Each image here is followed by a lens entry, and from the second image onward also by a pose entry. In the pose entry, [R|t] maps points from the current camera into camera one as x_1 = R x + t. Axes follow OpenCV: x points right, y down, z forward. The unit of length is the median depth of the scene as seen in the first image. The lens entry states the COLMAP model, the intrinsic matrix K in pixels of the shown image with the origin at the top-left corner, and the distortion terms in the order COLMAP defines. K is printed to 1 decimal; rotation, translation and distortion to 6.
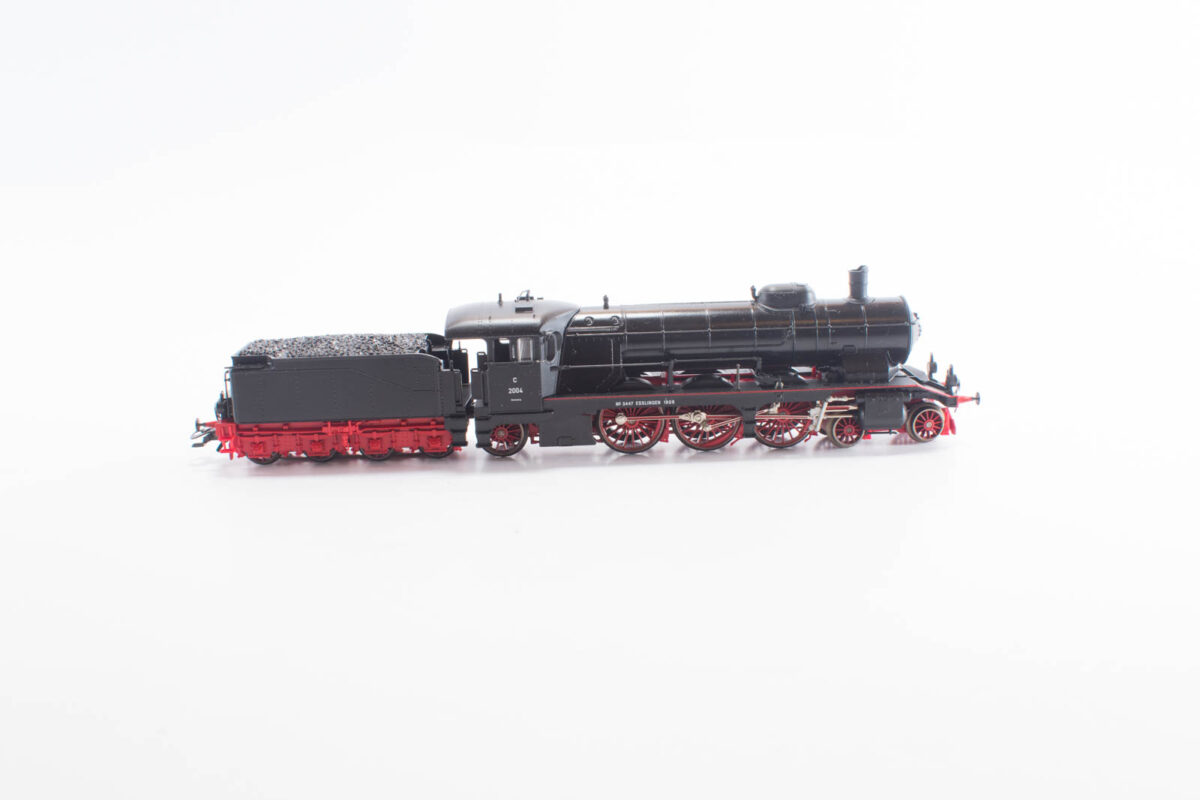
lens RADIAL K [[1240.7, 0, 600.3], [0, 1240.7, 399.1], [0, 0, 1]] dist [0.001423, 0.000000]
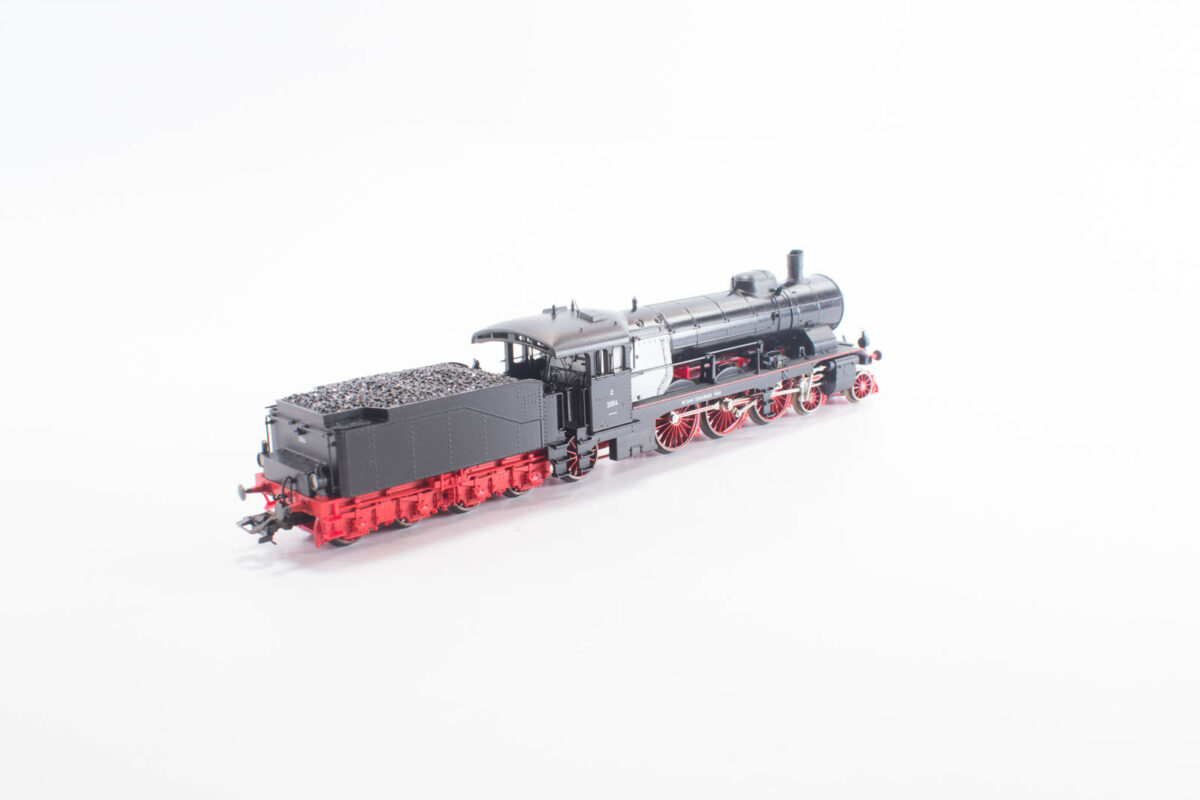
lens RADIAL K [[1240.7, 0, 597.3], [0, 1240.7, 397.6], [0, 0, 1]] dist [0.001423, 0.000000]
pose [[0.786624, -0.148760, 0.599243, -0.609136], [0.174411, 0.984552, 0.015463, -0.026600], [-0.592286, 0.092351, 0.800418, 0.247817]]
